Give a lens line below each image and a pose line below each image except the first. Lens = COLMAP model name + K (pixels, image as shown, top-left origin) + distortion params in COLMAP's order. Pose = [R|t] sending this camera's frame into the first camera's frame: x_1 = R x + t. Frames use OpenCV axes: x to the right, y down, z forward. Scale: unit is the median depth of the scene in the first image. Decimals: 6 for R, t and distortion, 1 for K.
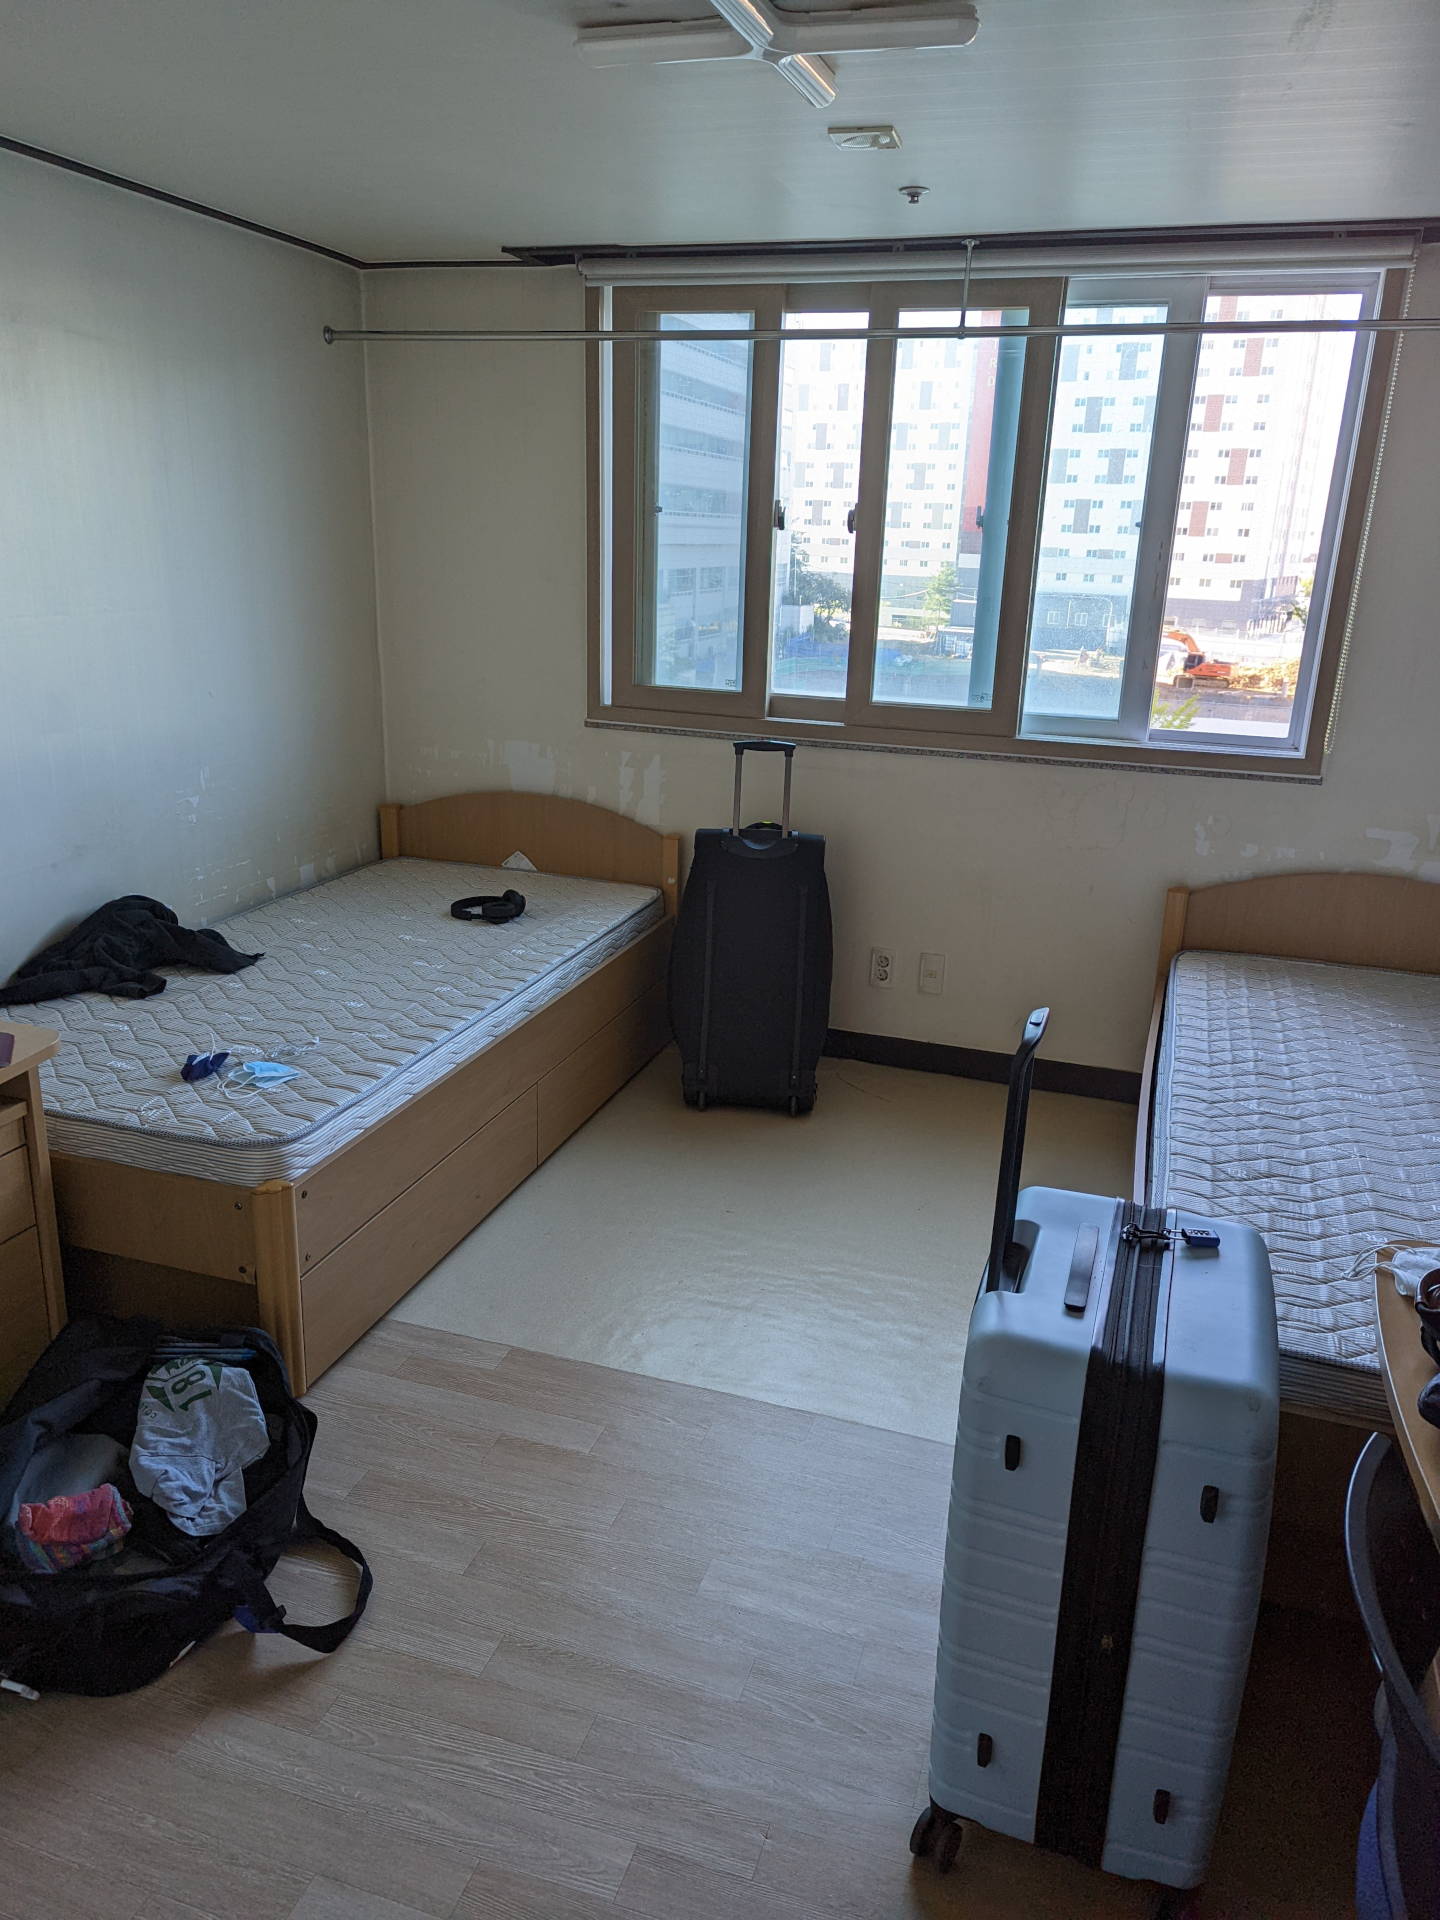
lens RADIAL K [[1367.7, 0, 717.1], [0, 1367.7, 960.8], [0, 0, 1]] dist [0.046295, -0.003241]
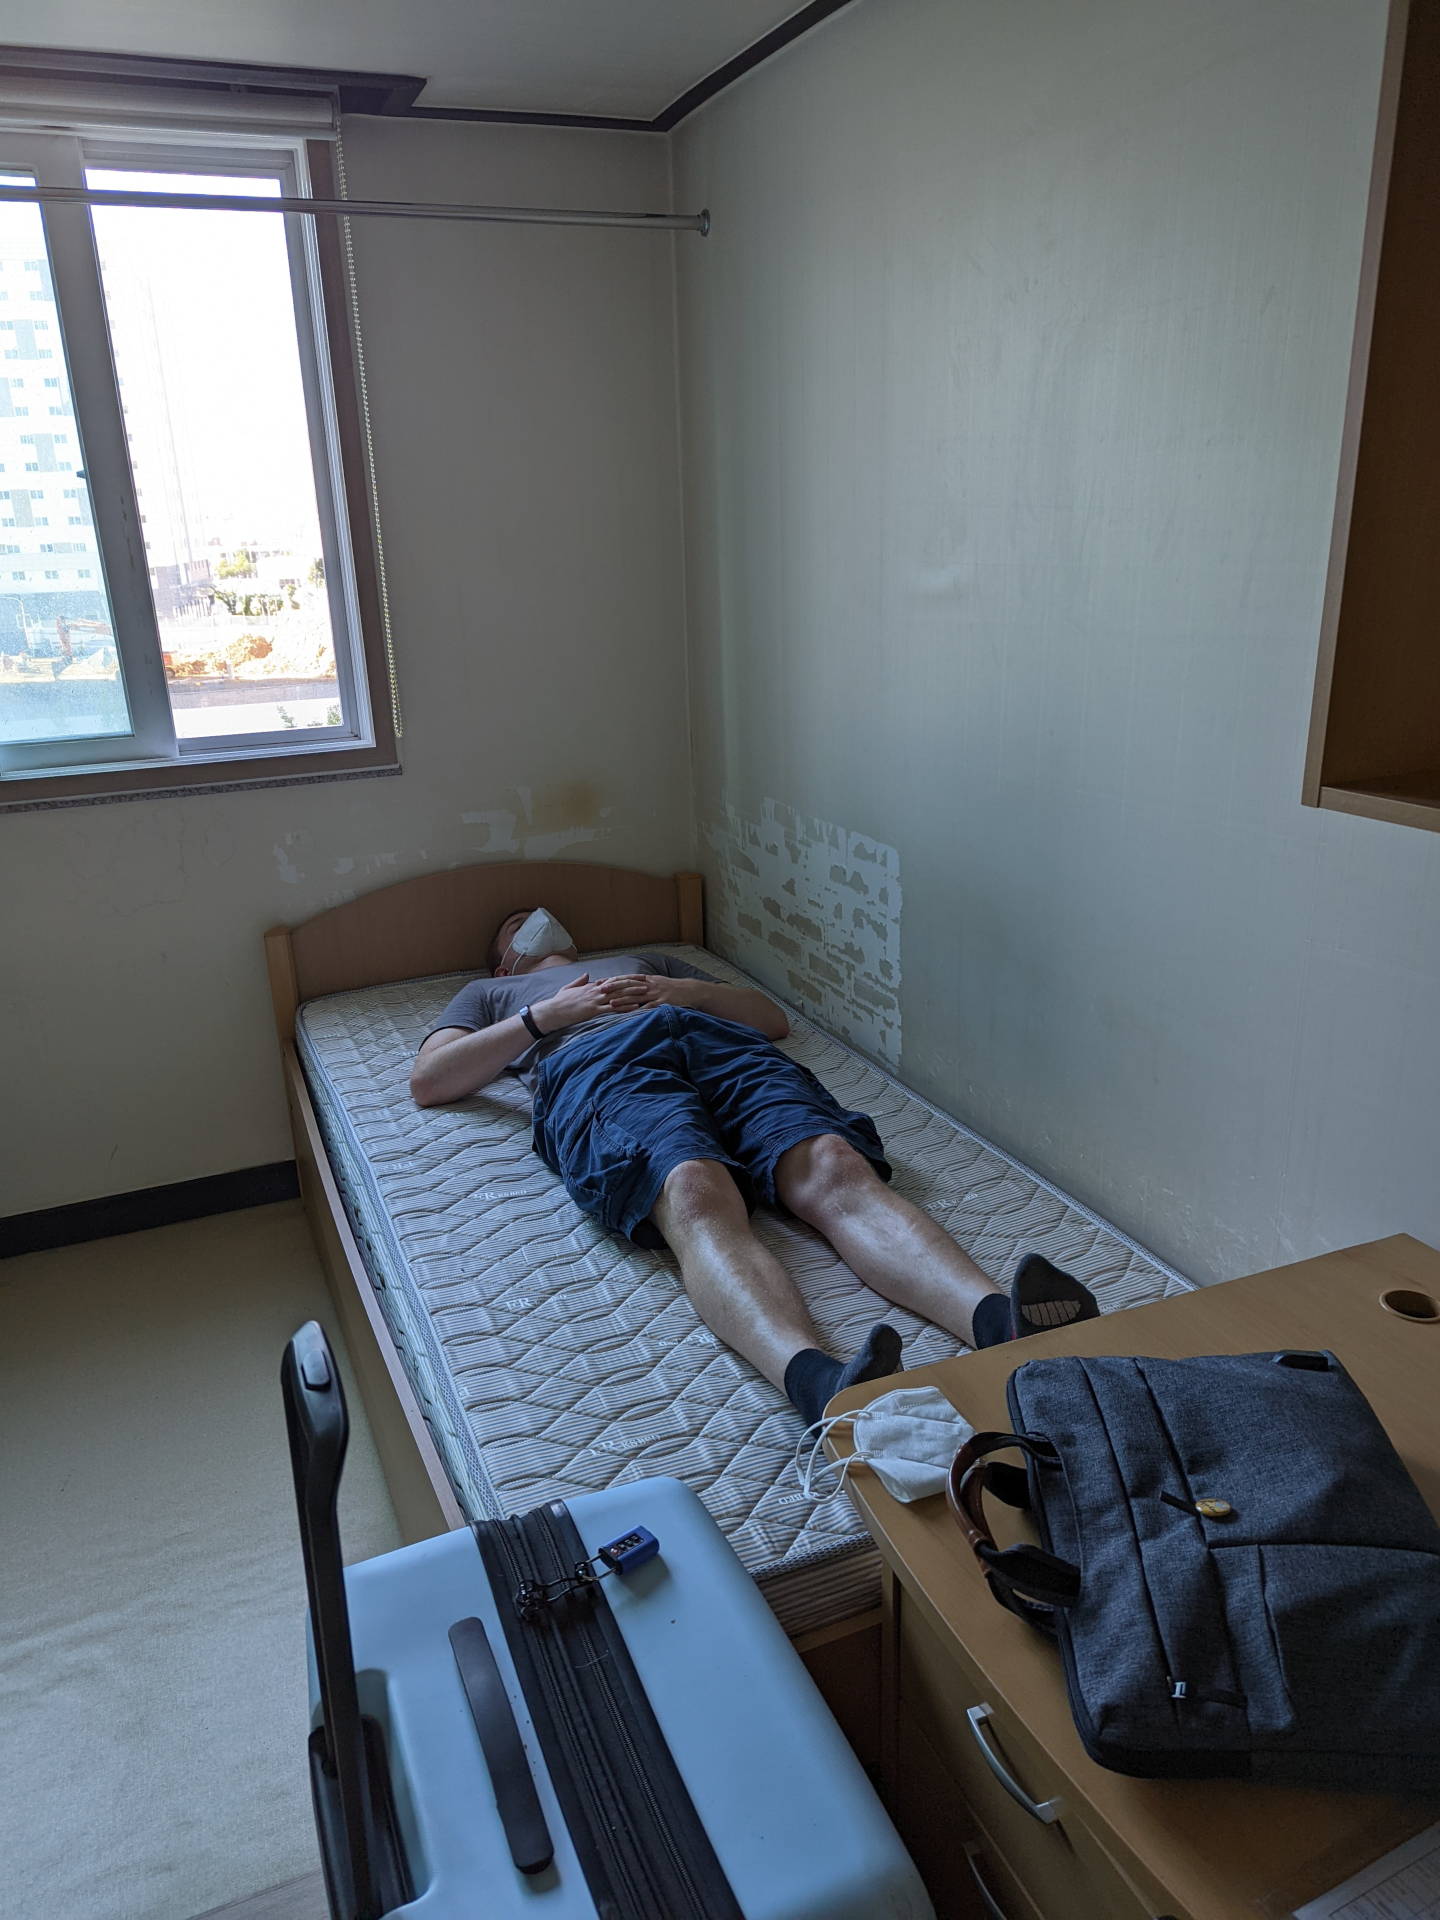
lens RADIAL K [[1367.7, 0, 715.1], [0, 1367.7, 965.4], [0, 0, 1]] dist [0.046295, -0.003241]
pose [[0.745691, -0.263694, 0.611891, 0.031049], [0.256384, 0.961201, 0.101781, -0.048632], [-0.614990, 0.080982, 0.784366, 0.217024]]
